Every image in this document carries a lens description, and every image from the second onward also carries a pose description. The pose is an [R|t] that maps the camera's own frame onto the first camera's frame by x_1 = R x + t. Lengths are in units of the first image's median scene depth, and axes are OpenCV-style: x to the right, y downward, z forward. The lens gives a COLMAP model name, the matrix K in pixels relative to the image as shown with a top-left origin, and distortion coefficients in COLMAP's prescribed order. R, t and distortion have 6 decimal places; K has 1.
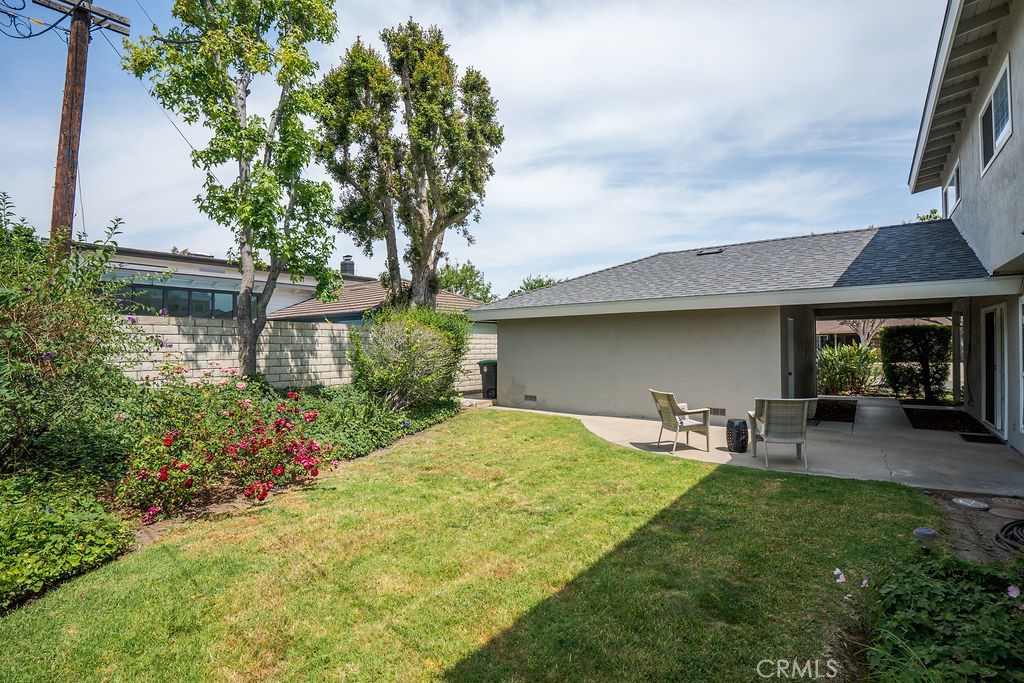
lens RADIAL K [[461.2, 0, 511.5], [0, 461.2, 336.3], [0, 0, 1]] dist [-0.012871, 0.000912]
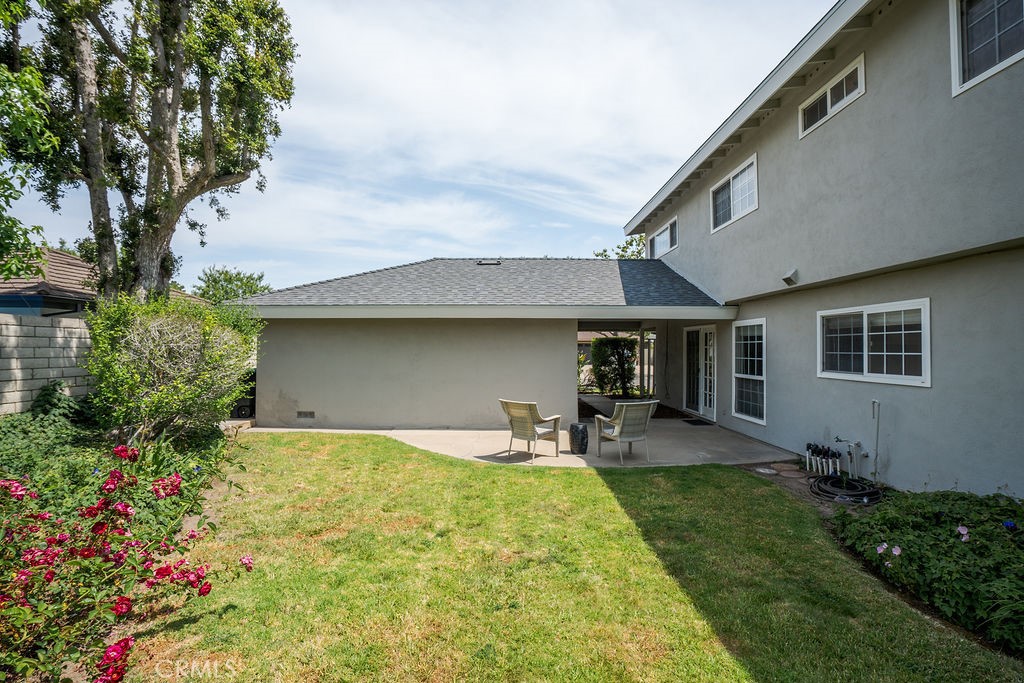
lens RADIAL K [[468.1, 0, 512.0], [0, 468.1, 346.8], [0, 0, 1]] dist [-0.065720, 0.028487]
pose [[0.811097, 0.012378, 0.584781, -0.218086], [-0.020193, 0.999773, 0.006846, -0.002440], [-0.584563, -0.017362, 0.811162, 0.163383]]
